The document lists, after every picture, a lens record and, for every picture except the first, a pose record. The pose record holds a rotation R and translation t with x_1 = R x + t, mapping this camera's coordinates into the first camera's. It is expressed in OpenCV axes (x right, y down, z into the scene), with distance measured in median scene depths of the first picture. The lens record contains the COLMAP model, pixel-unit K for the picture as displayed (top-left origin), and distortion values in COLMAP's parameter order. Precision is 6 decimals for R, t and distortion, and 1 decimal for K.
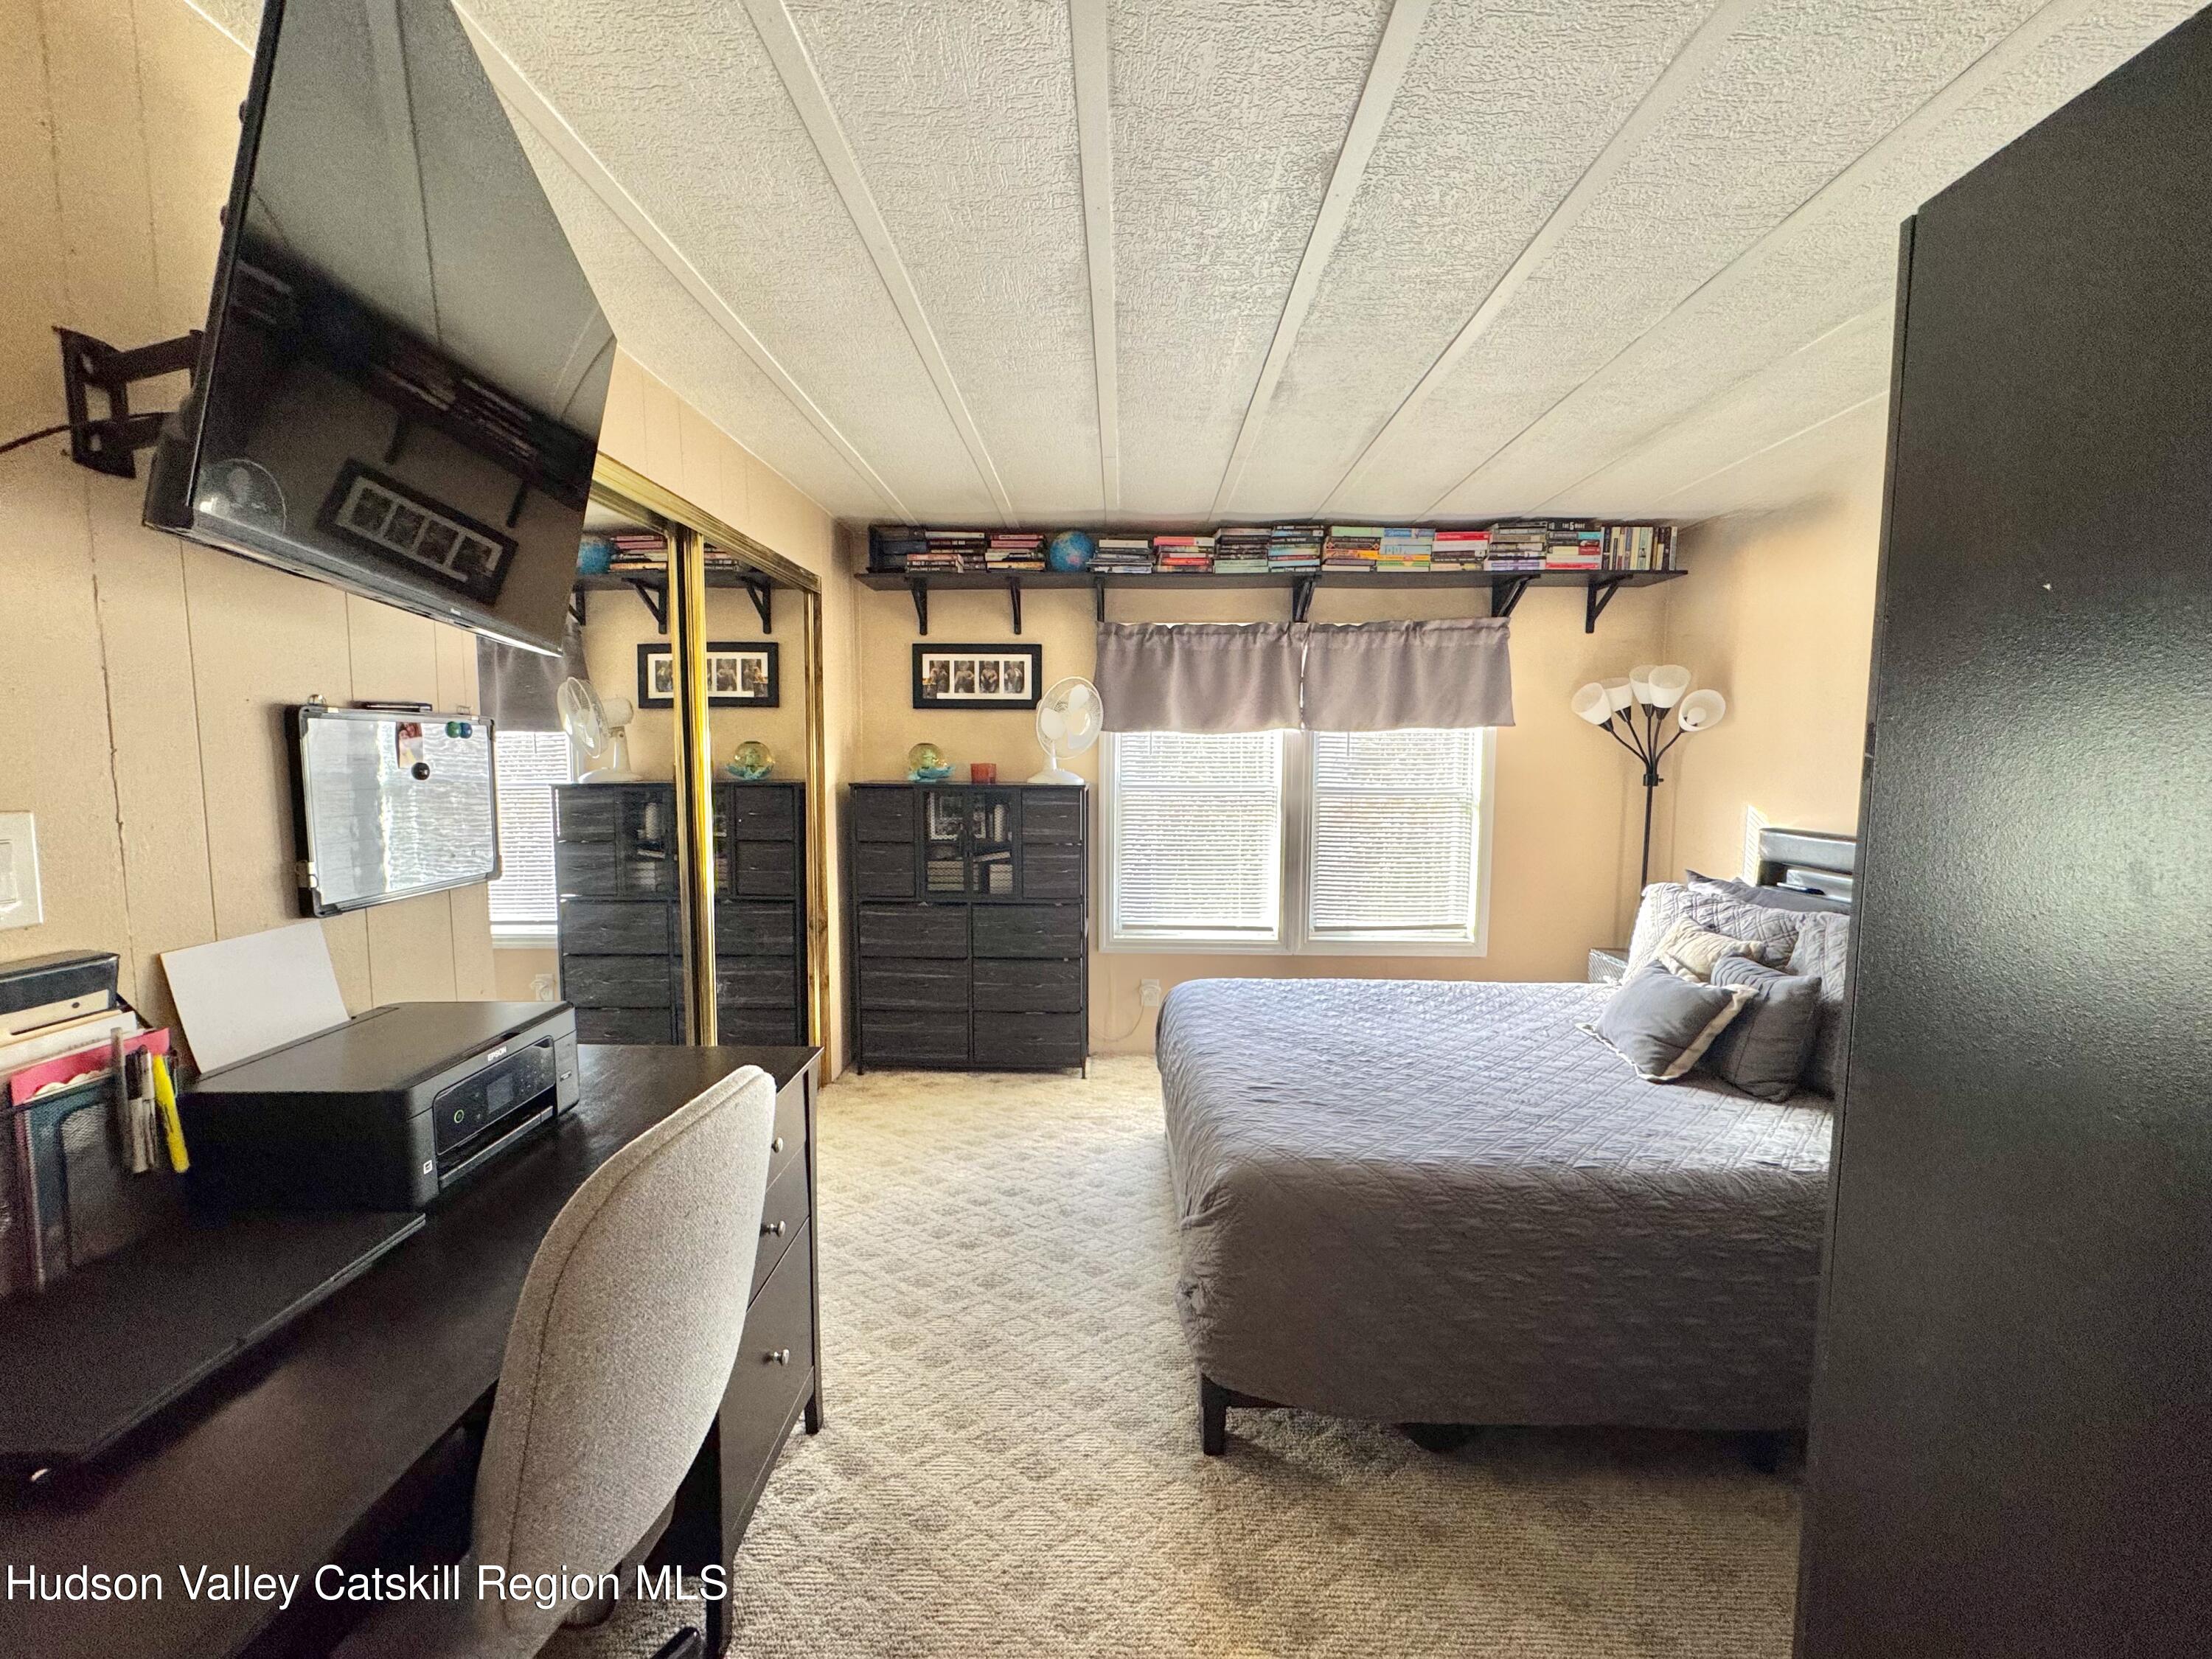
lens RADIAL K [[881.5, 0, 1106.0], [0, 881.5, 829.5], [0, 0, 1]] dist [-0.000733, 0.000174]
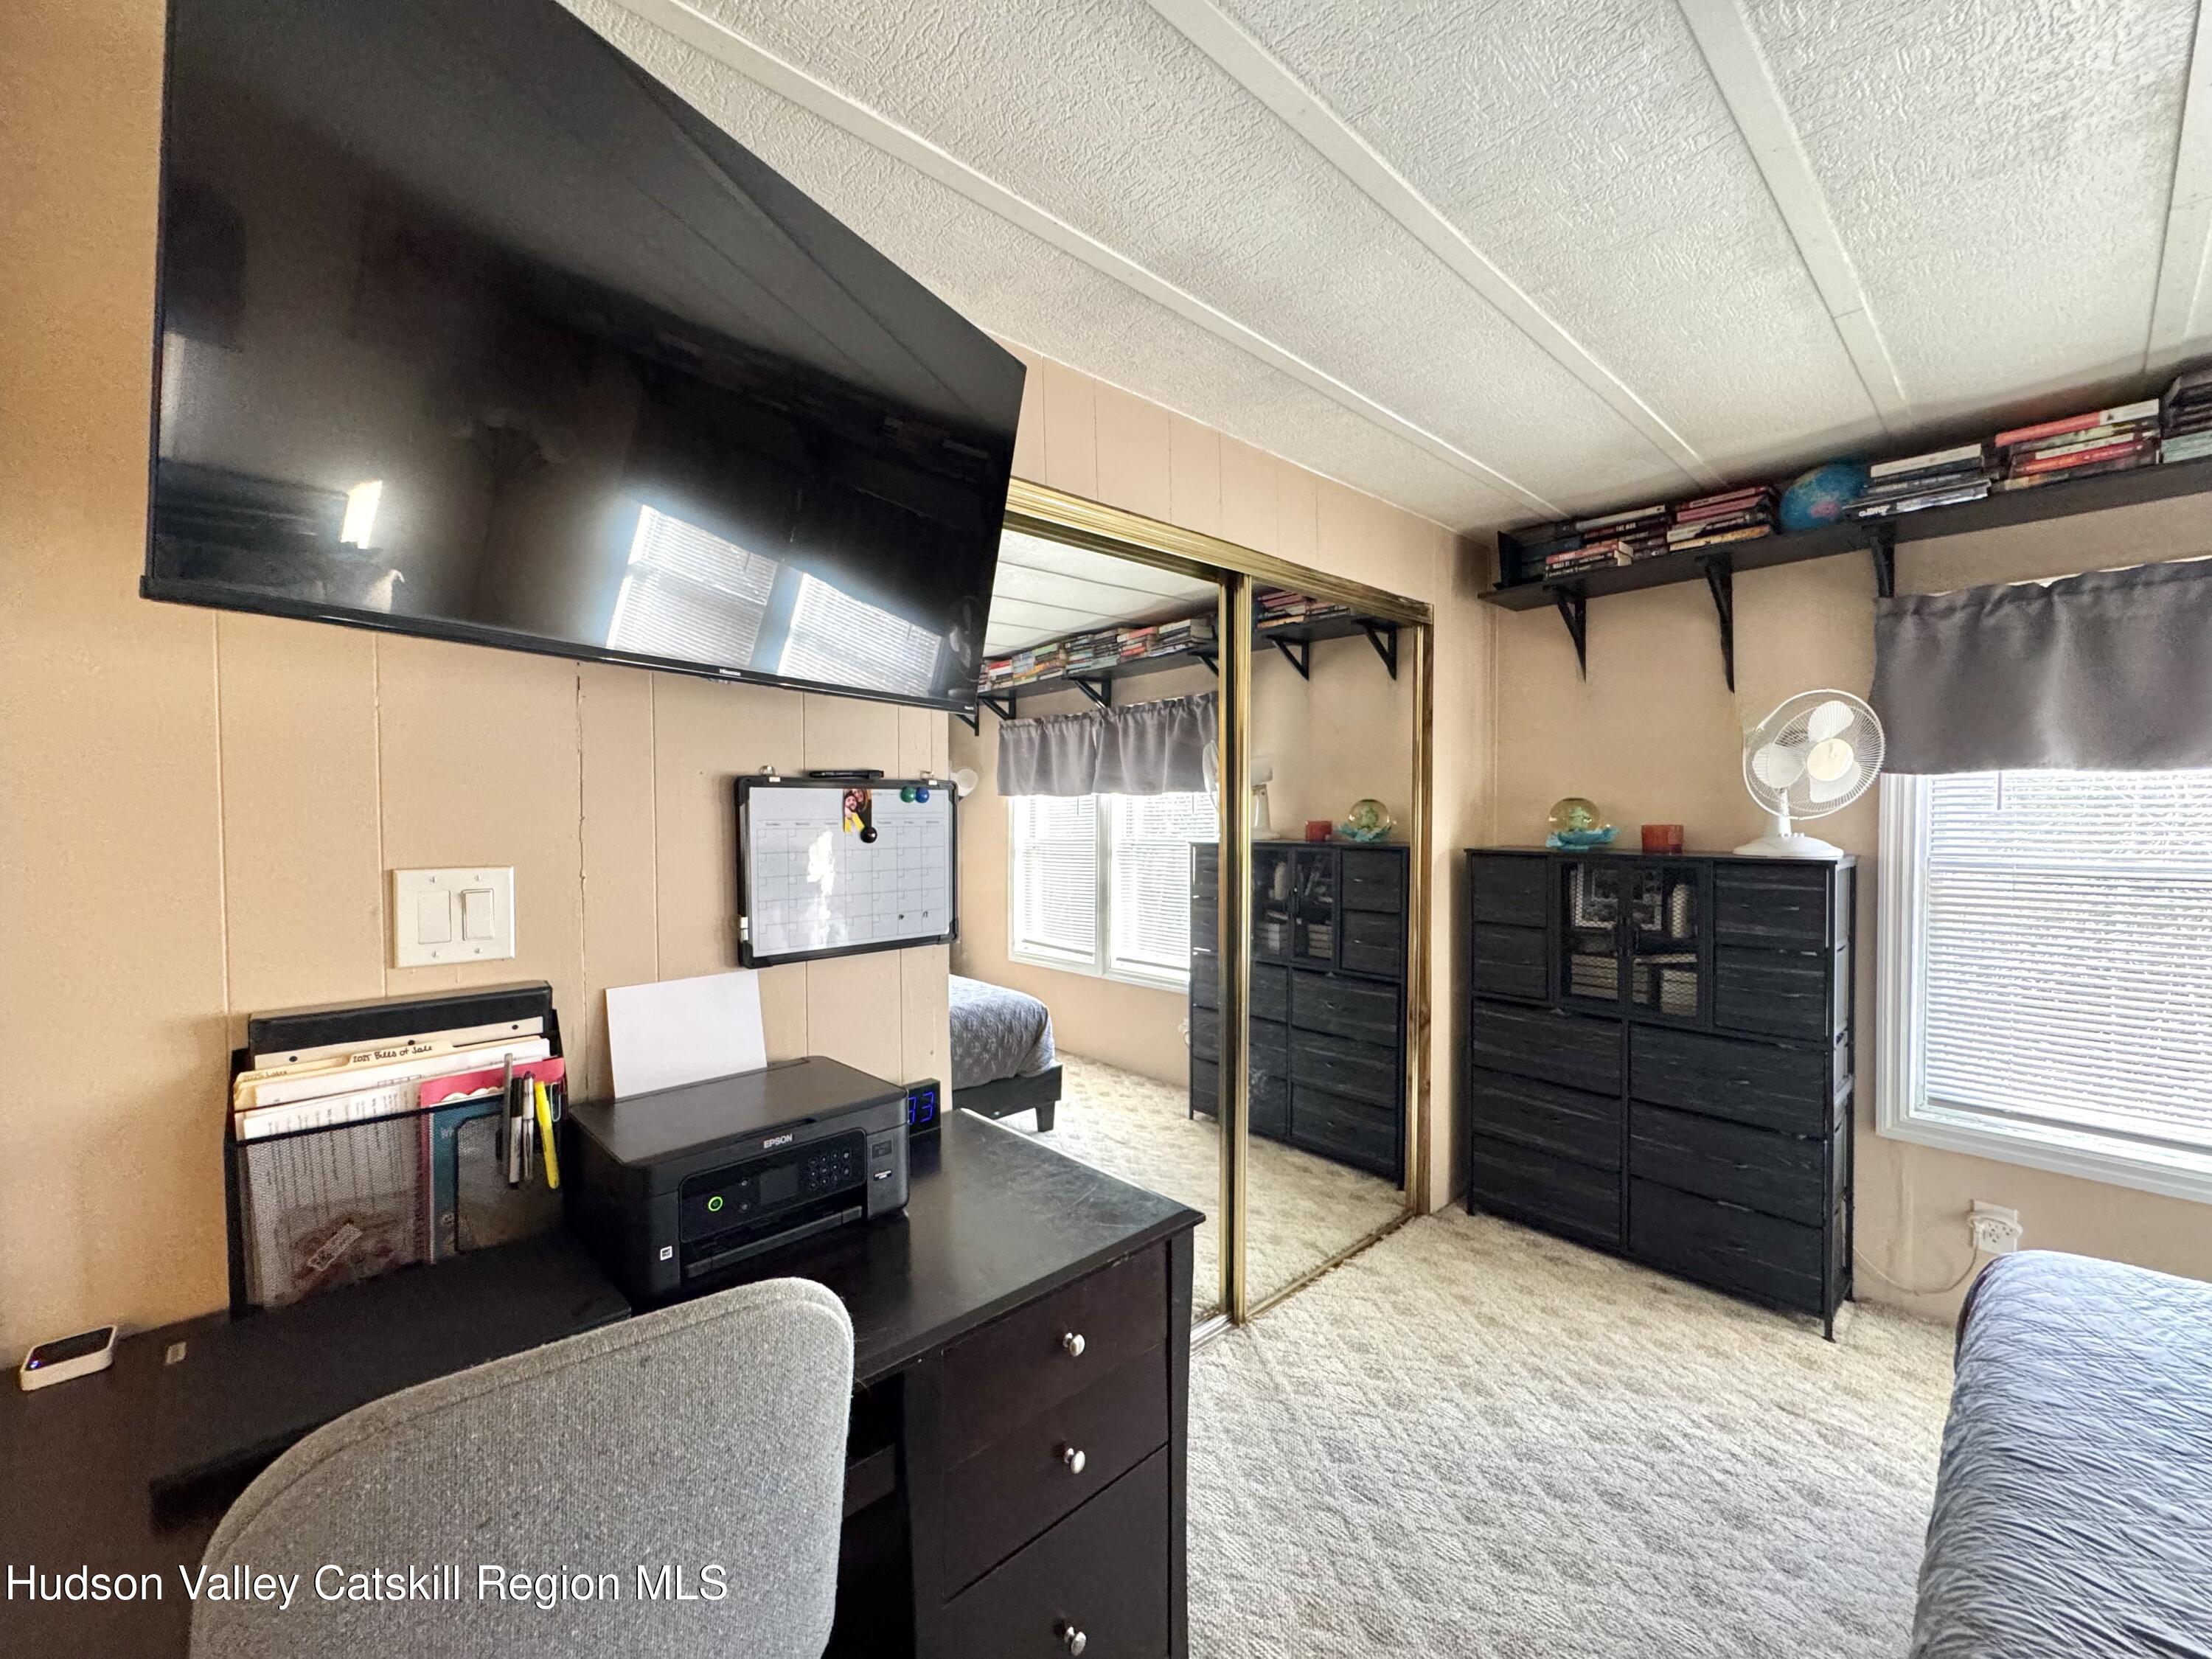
lens RADIAL K [[881.5, 0, 1106.0], [0, 881.5, 829.5], [0, 0, 1]] dist [-0.000733, 0.000174]
pose [[0.687013, 0.007534, -0.726606, 0.072401], [-0.055004, 0.997617, -0.041662, -0.017654], [0.724561, 0.068588, 0.685790, 0.195339]]
